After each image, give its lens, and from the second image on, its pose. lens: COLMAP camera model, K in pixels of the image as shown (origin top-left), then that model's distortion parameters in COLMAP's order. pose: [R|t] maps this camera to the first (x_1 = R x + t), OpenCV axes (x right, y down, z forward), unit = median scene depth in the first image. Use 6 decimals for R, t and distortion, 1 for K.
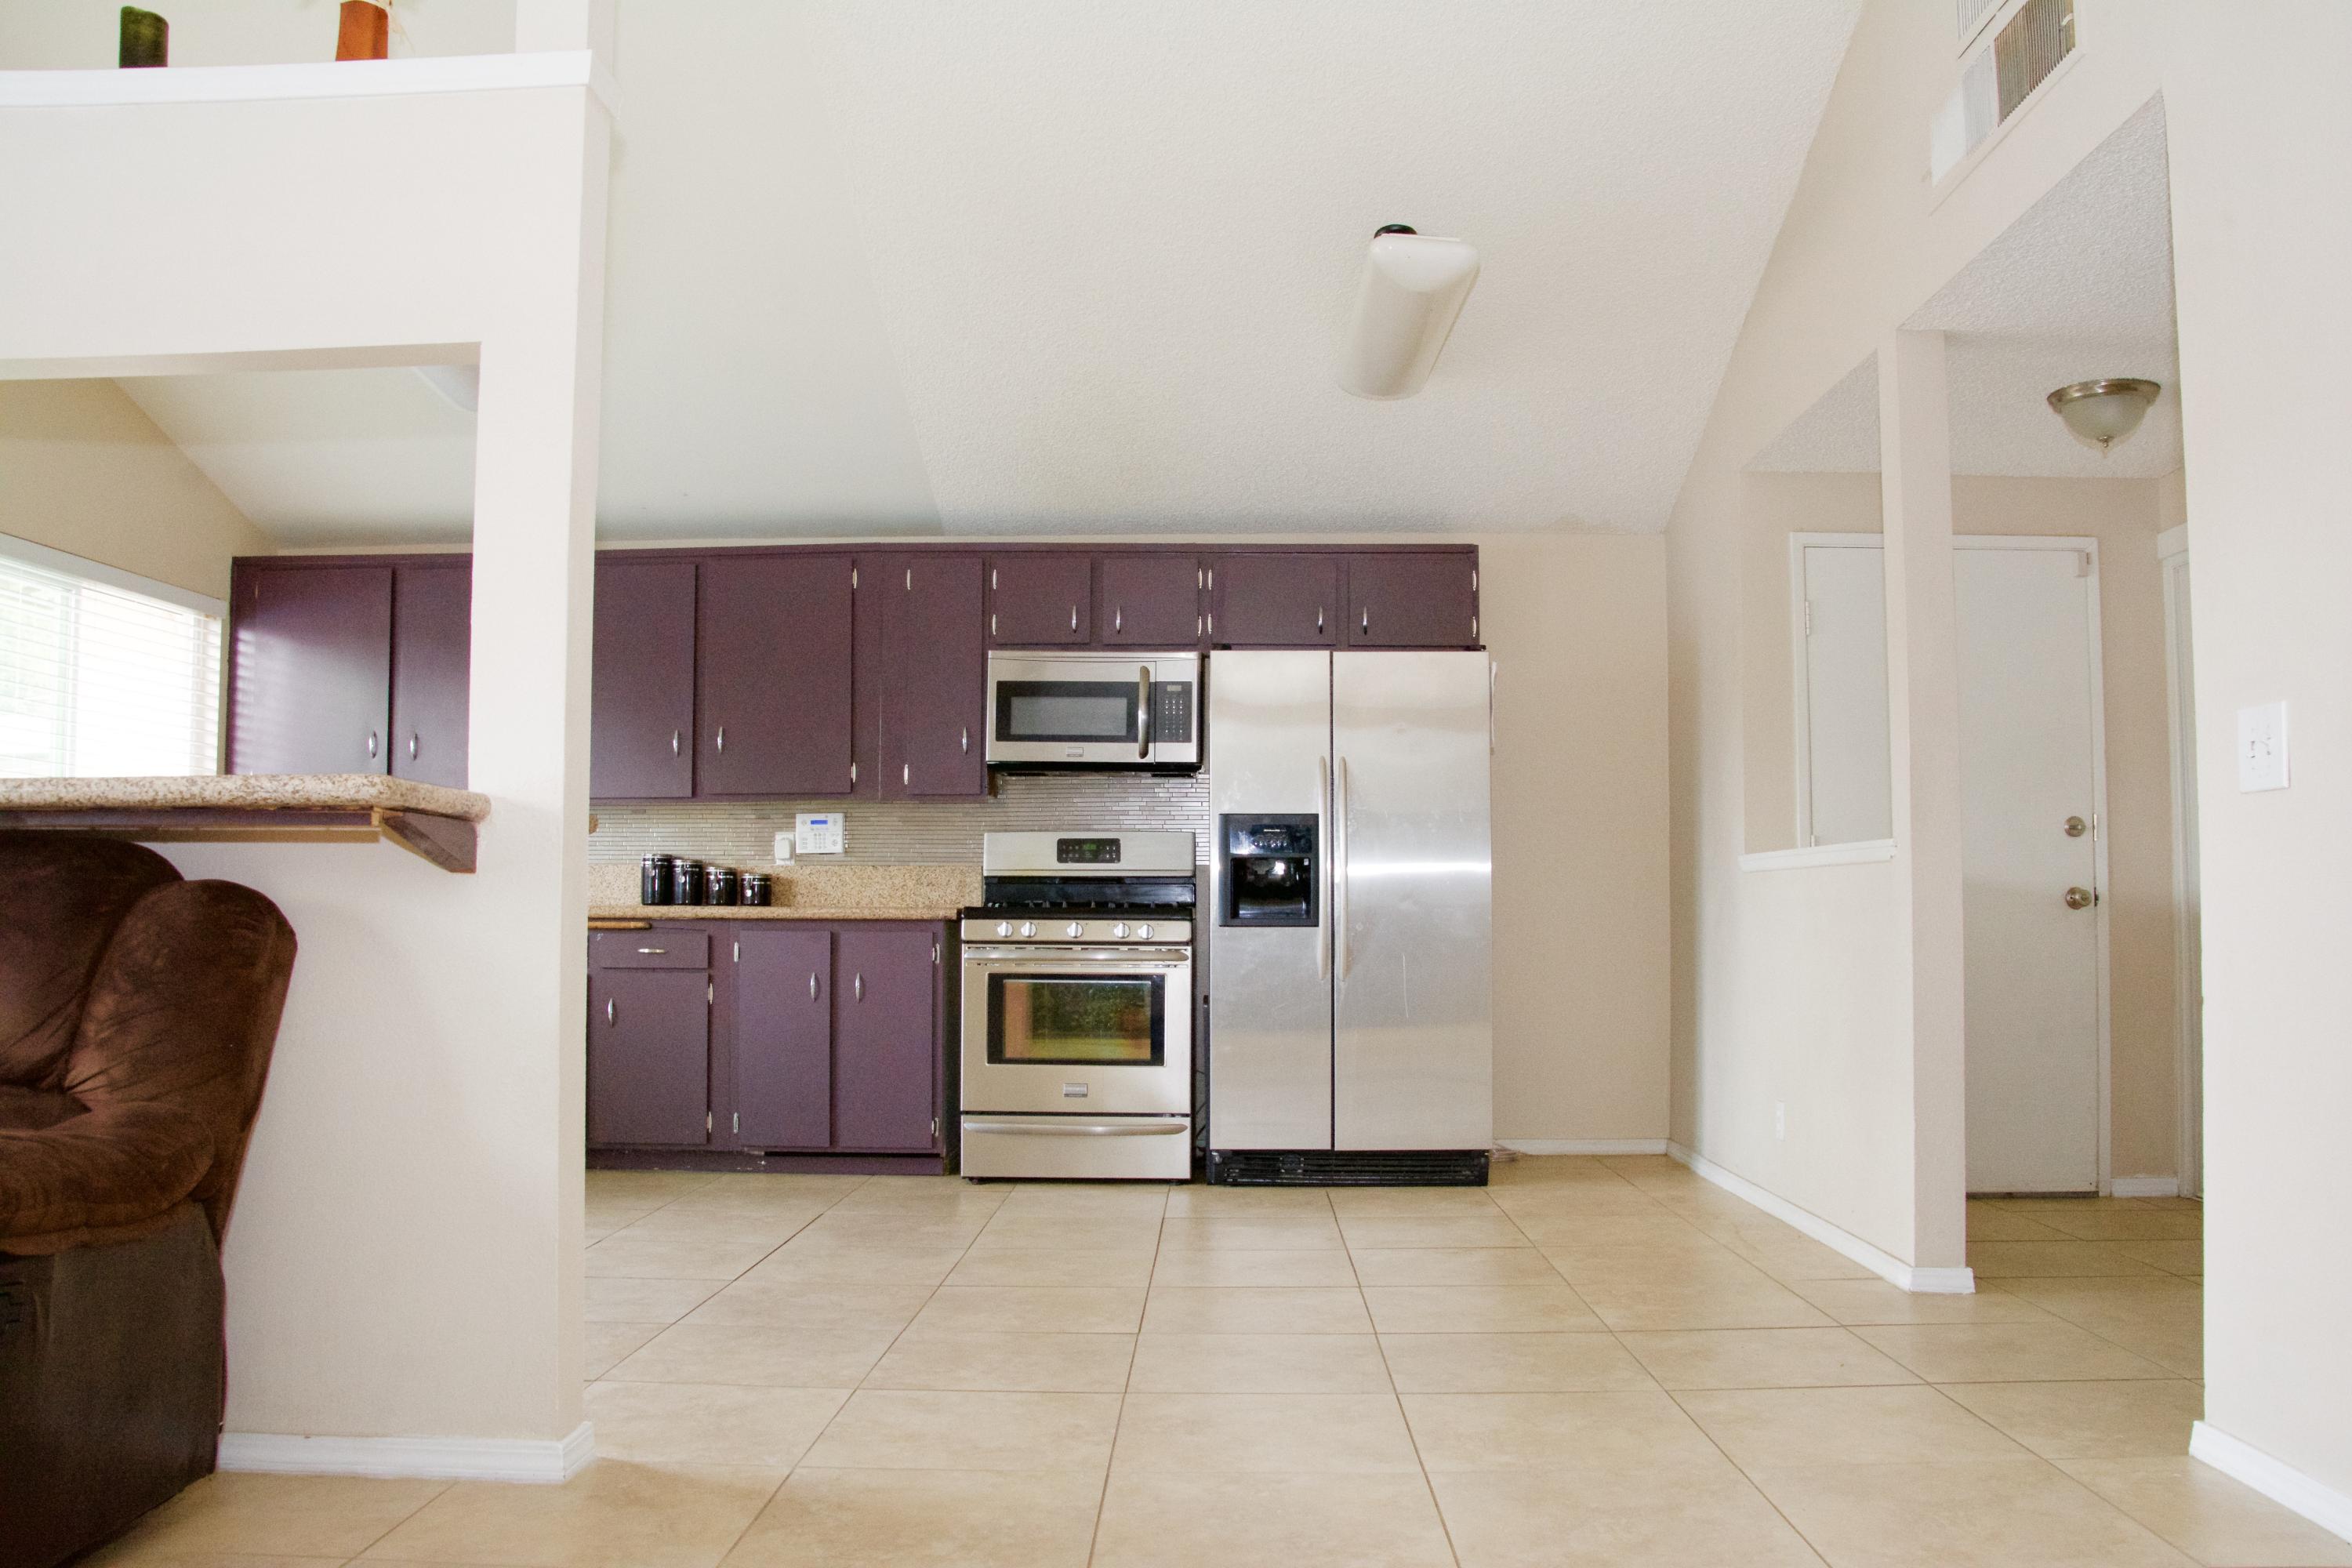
lens RADIAL K [[1882.5, 0, 1183.5], [0, 1882.5, 806.6], [0, 0, 1]] dist [-0.165312, 0.125010]
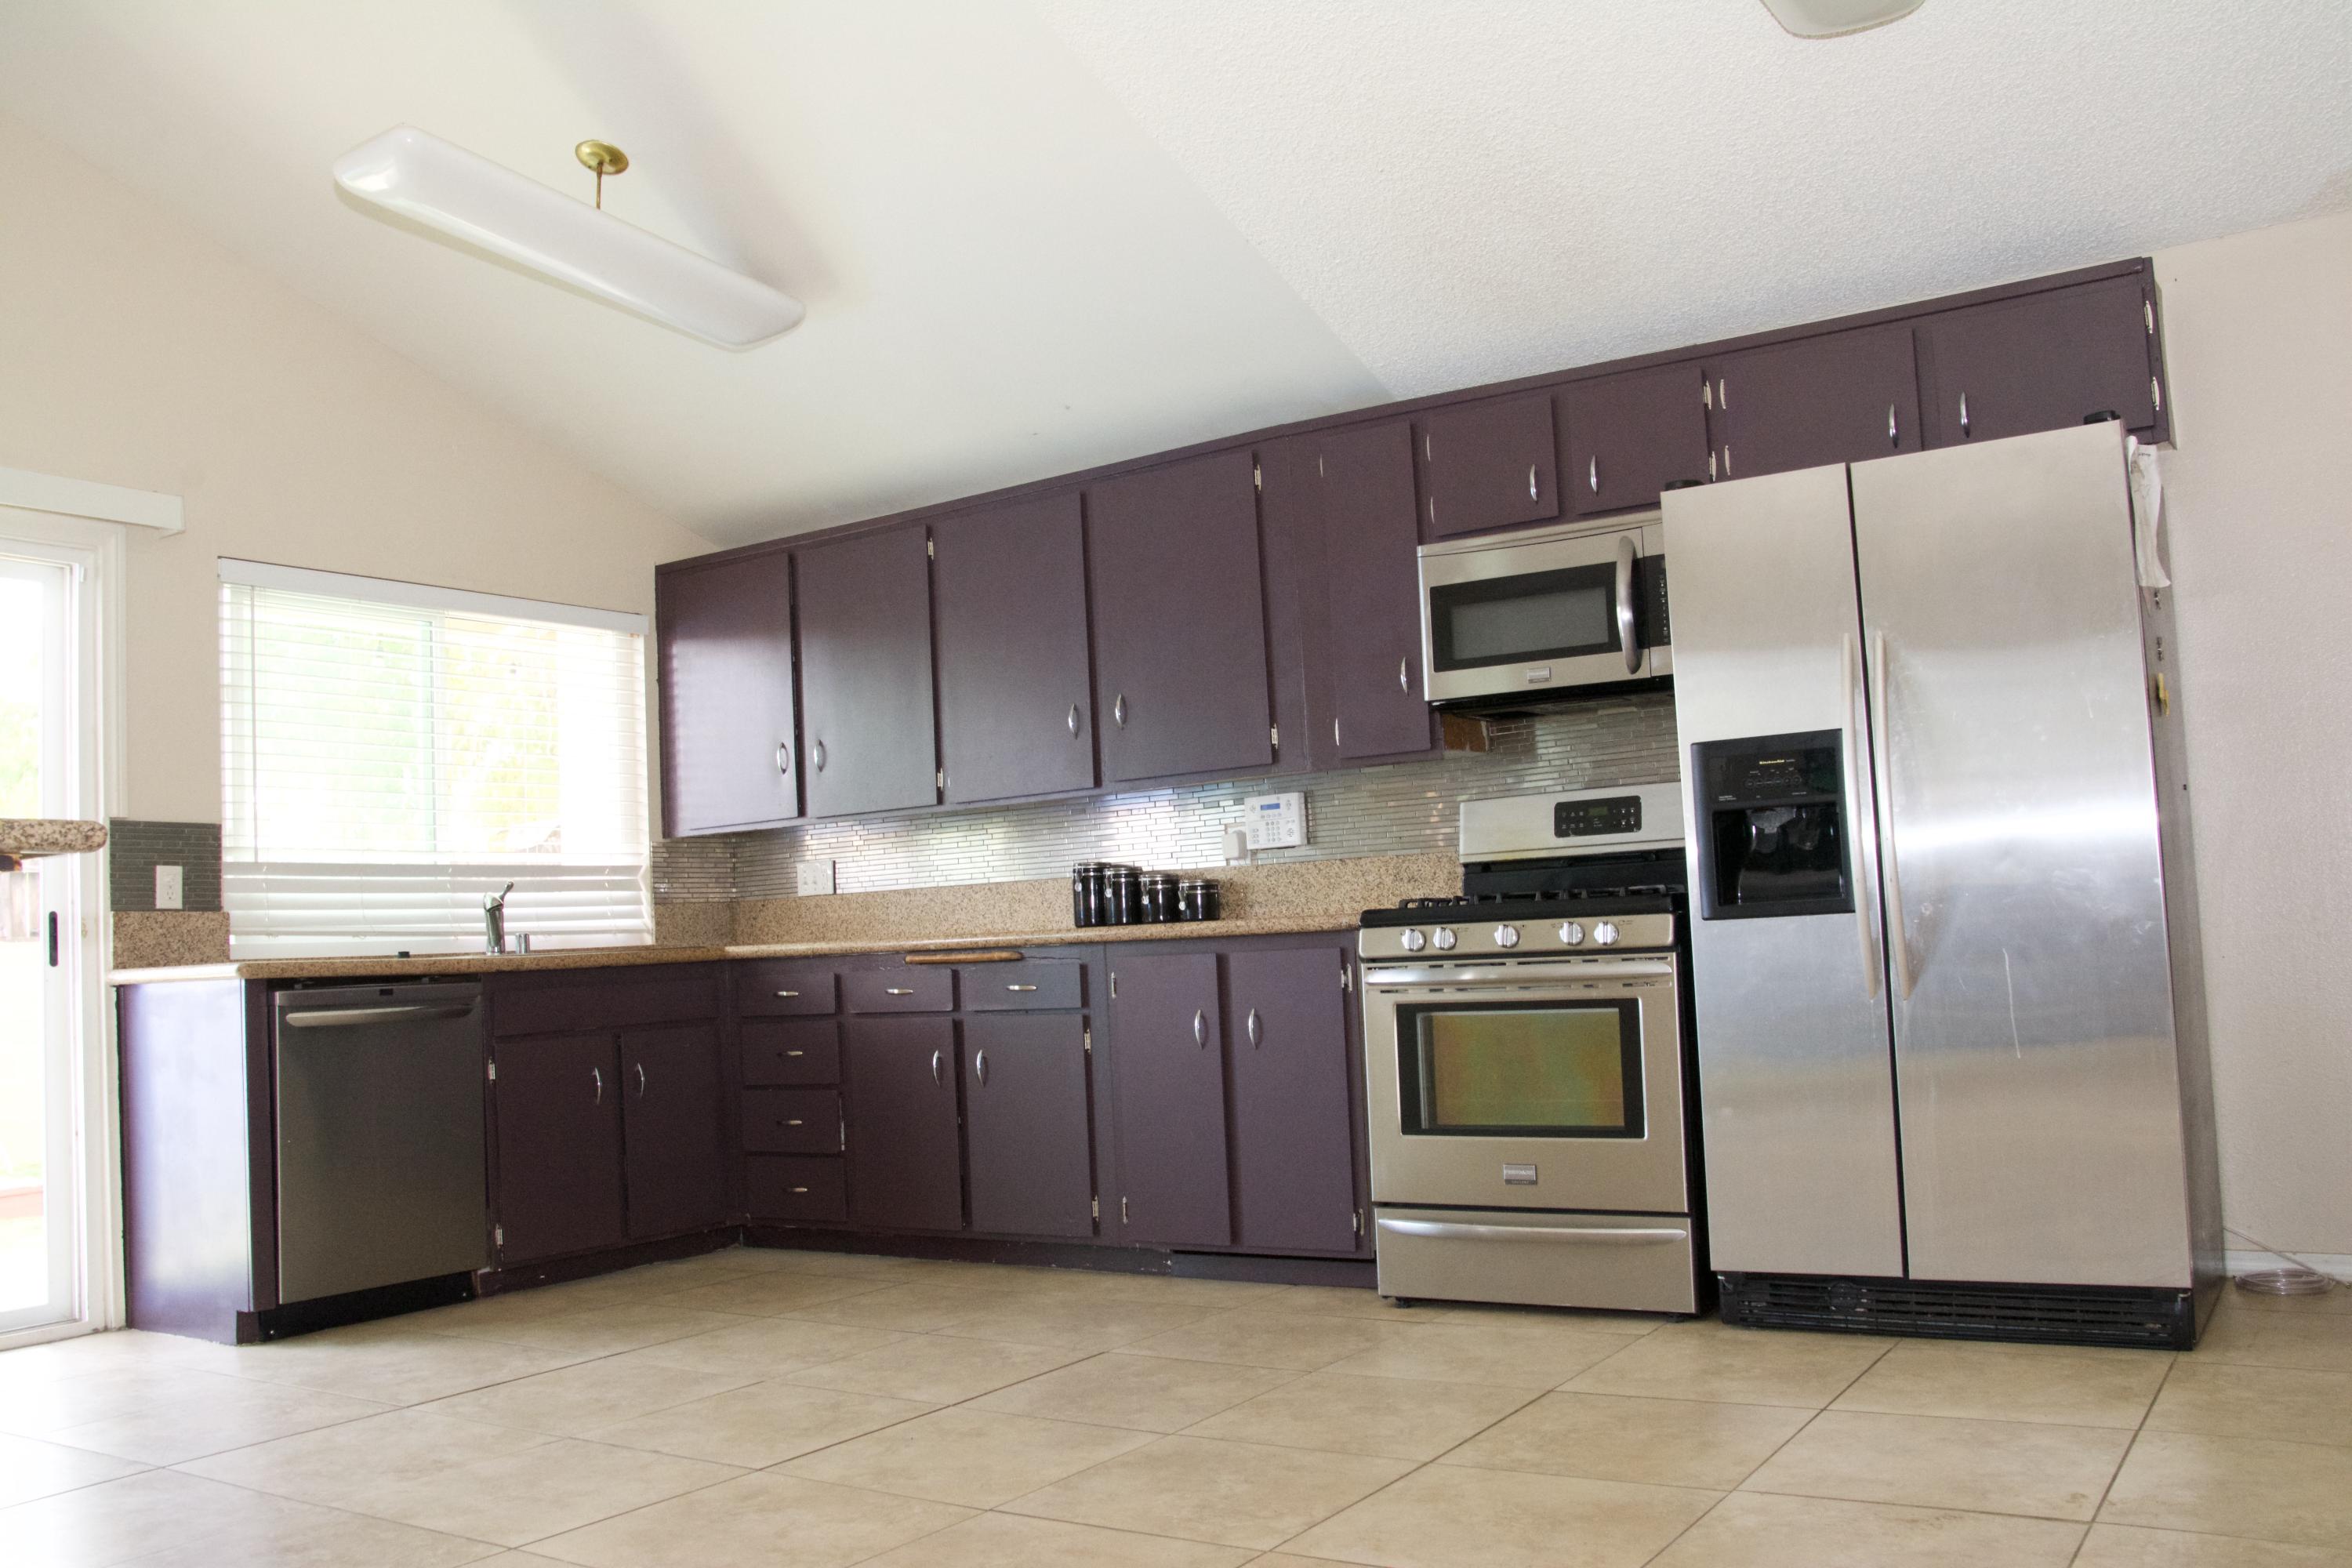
lens RADIAL K [[1964.8, 0, 1181.8], [0, 1964.8, 790.1], [0, 0, 1]] dist [-0.147970, 0.131518]
pose [[0.847678, -0.082813, -0.524007, 0.202571], [0.078425, 0.996450, -0.030610, 0.024558], [0.524682, -0.015148, 0.851164, 0.324316]]
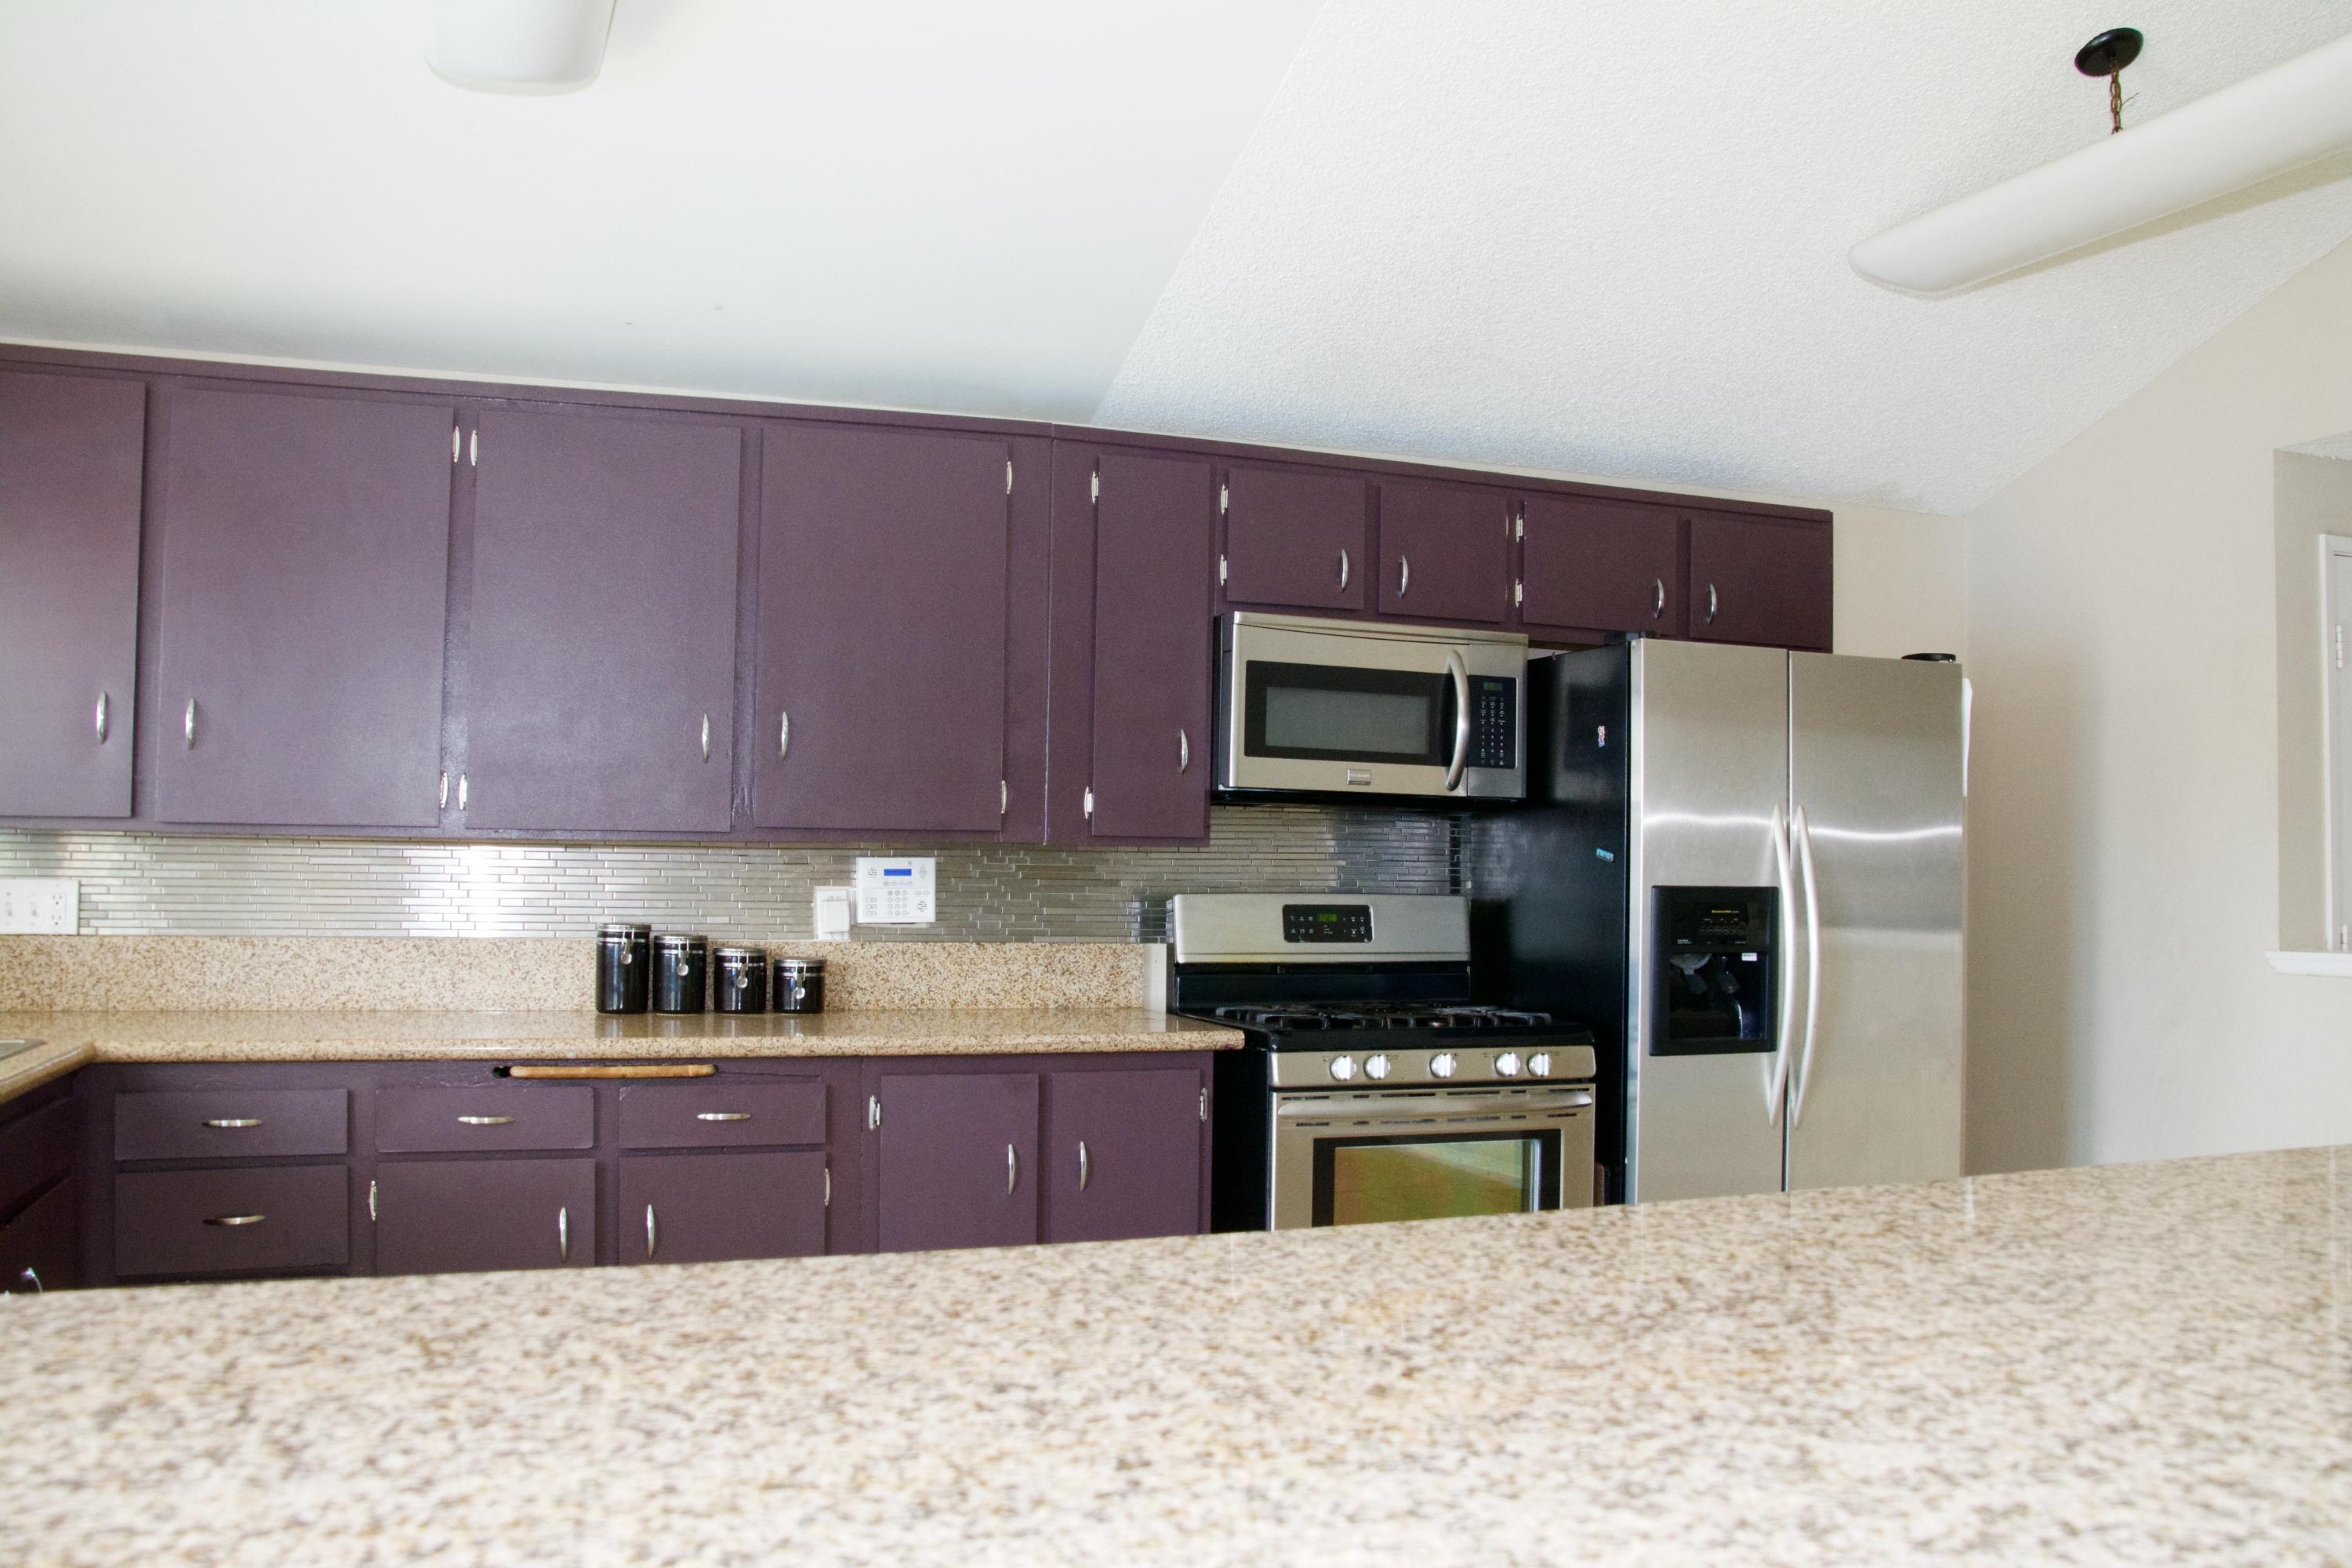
lens RADIAL K [[1882.5, 0, 1183.5], [0, 1882.5, 806.6], [0, 0, 1]] dist [-0.165312, 0.125010]
pose [[0.930074, 0.024538, 0.366551, -0.352467], [-0.031683, 0.999407, 0.013488, -0.025695], [-0.366003, -0.024159, 0.930300, 0.420655]]
